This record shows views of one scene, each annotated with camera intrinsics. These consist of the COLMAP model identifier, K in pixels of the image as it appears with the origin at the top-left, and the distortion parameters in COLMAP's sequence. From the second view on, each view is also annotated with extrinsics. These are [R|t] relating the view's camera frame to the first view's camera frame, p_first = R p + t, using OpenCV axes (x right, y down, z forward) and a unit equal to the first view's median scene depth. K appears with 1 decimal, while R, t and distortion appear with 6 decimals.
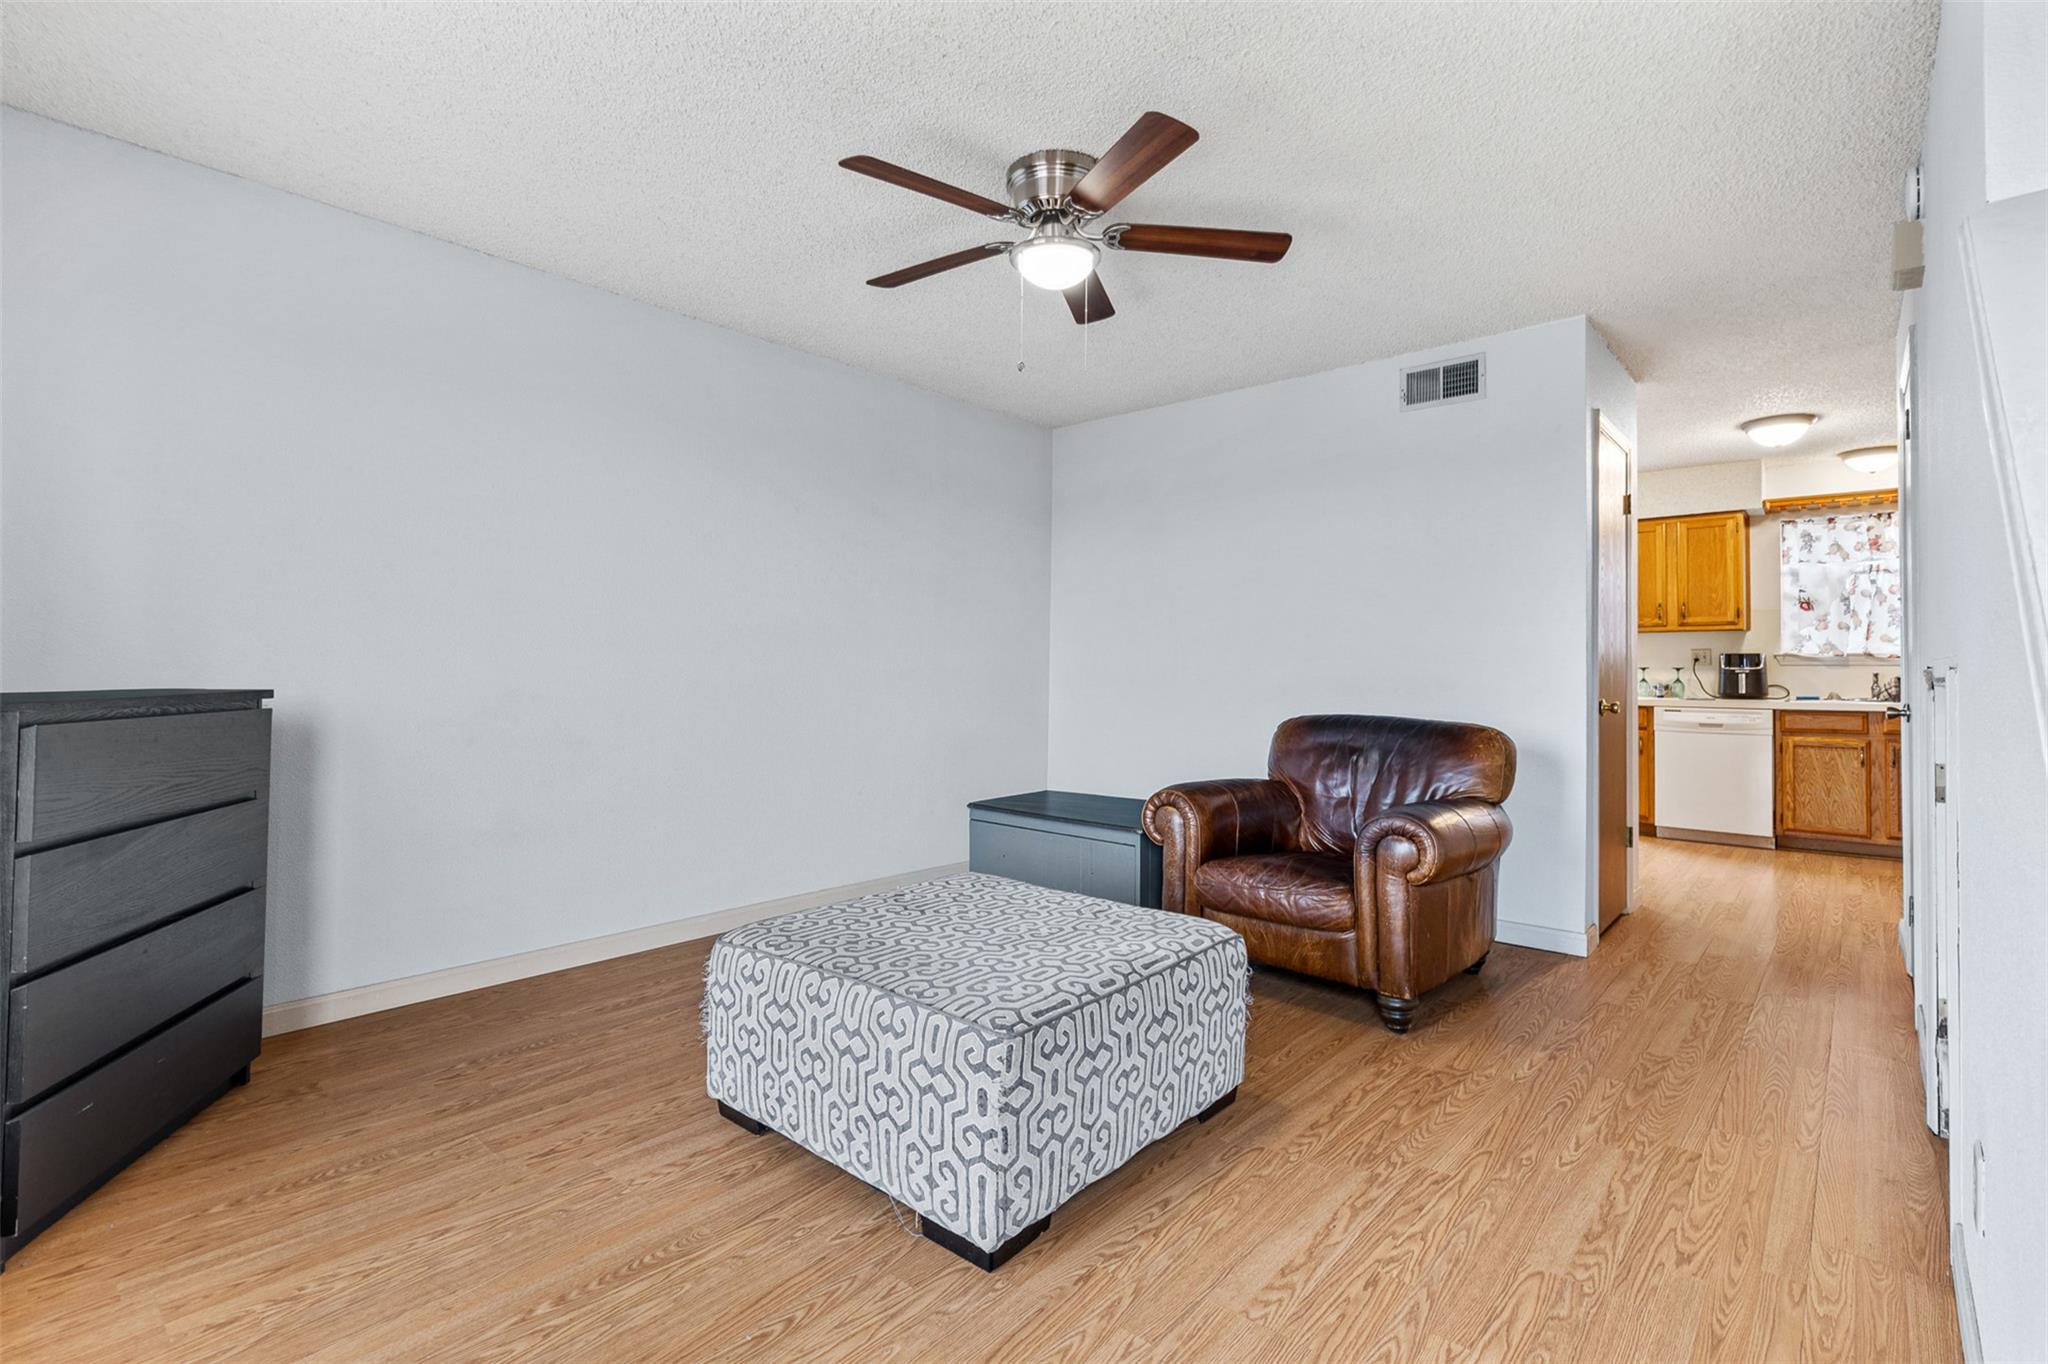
lens RADIAL K [[927.7, 0, 1024.0], [0, 927.7, 682.0], [0, 0, 1]] dist [0.011913, 0.000251]
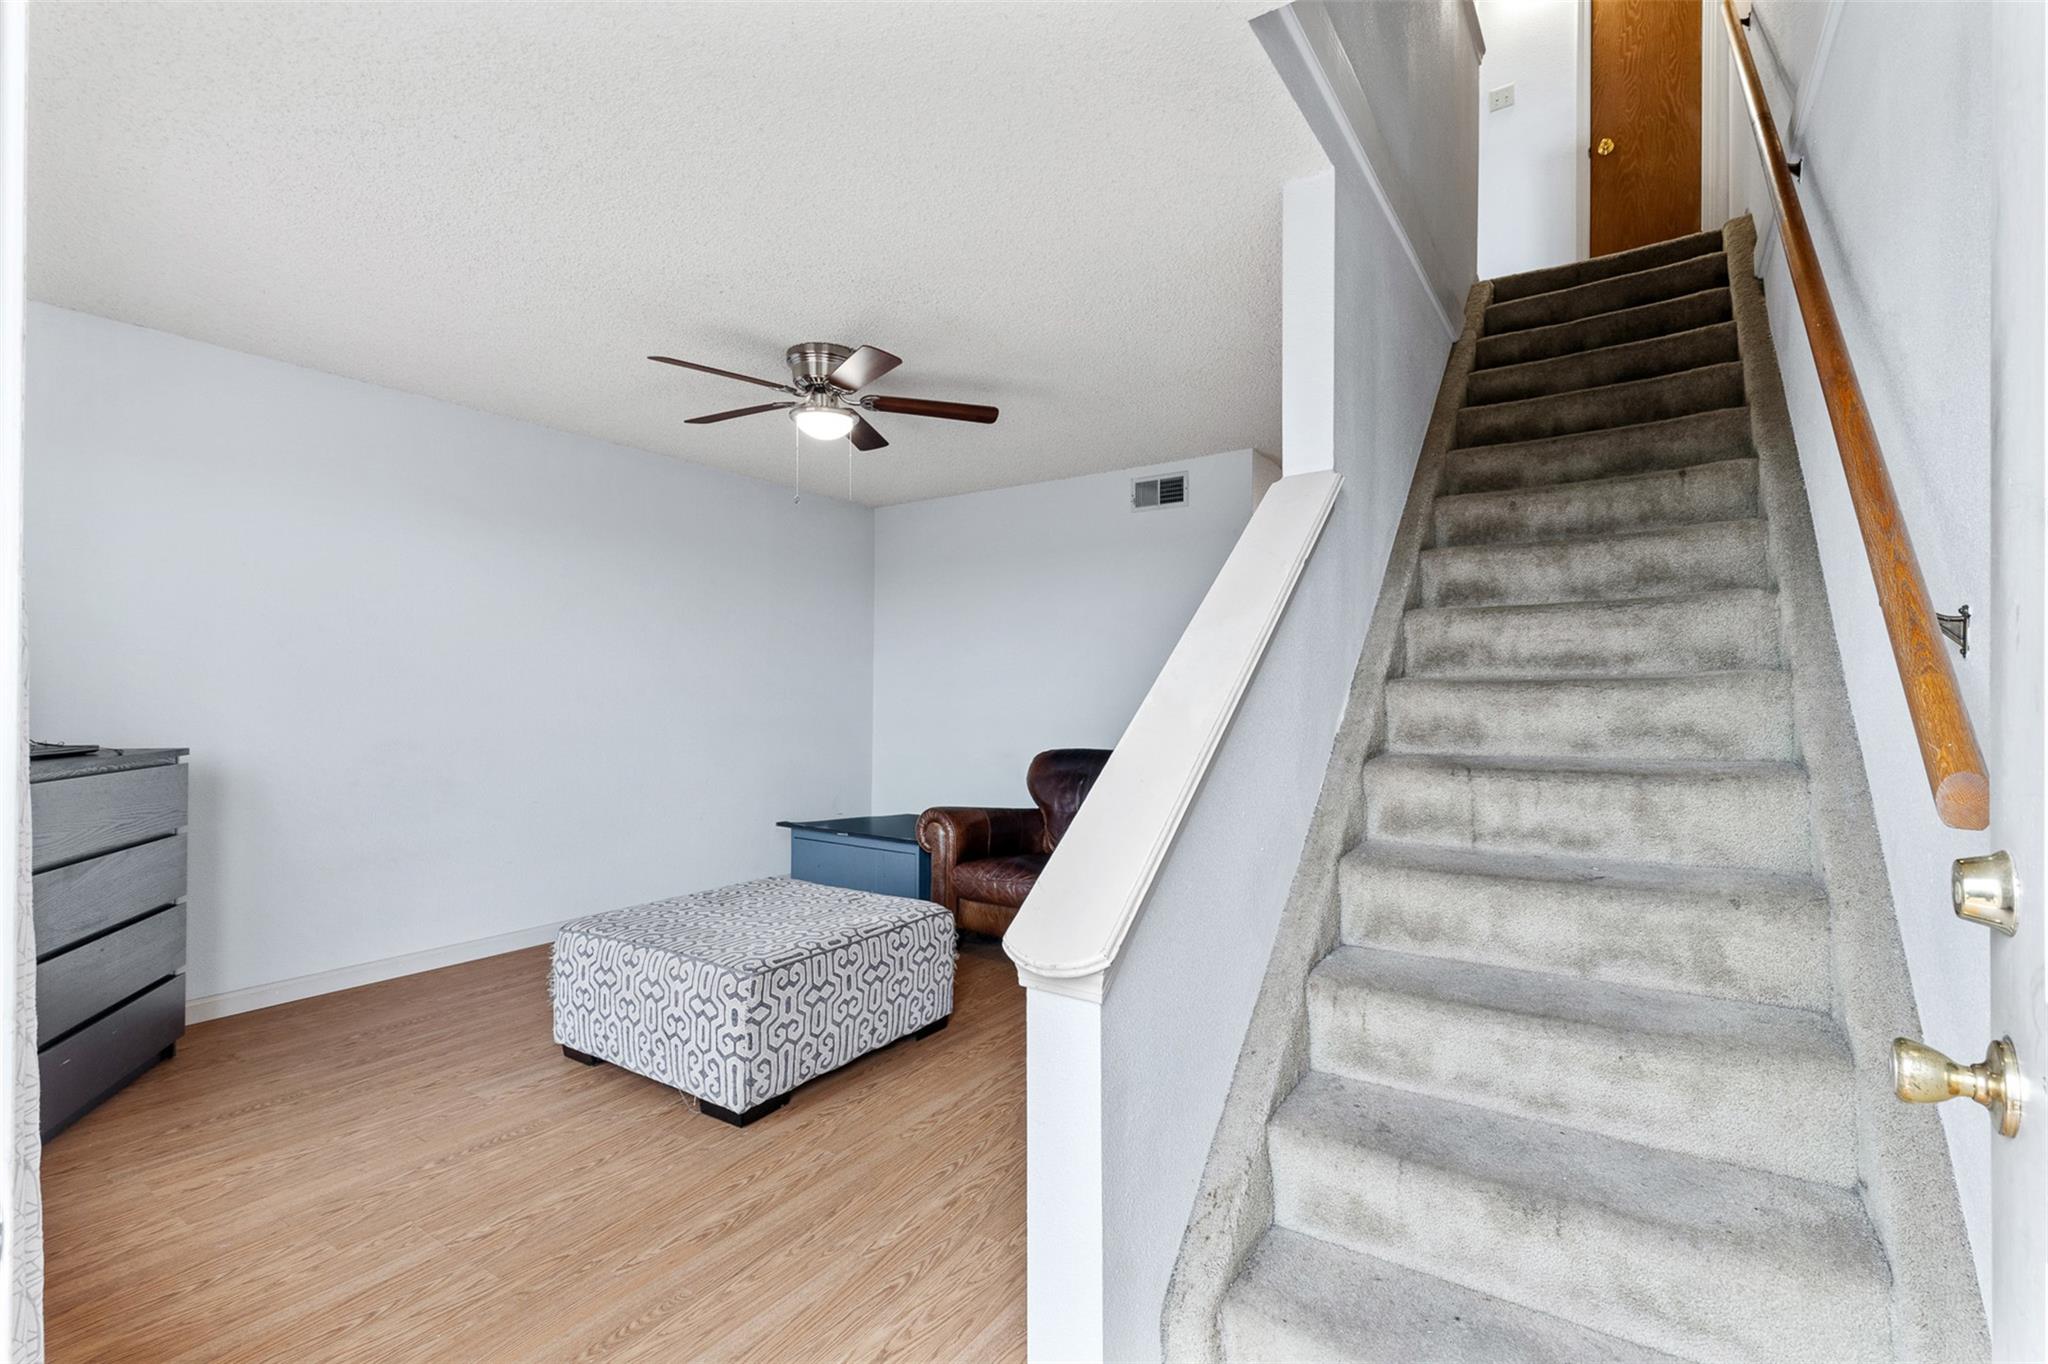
lens RADIAL K [[891.9, 0, 1028.8], [0, 891.9, 710.9], [0, 0, 1]] dist [0.000317, 0.004470]
pose [[0.991693, -0.010053, 0.128231, 0.207348], [0.009348, 0.999938, 0.006098, -0.048112], [-0.128284, -0.004849, 0.991726, -0.426299]]
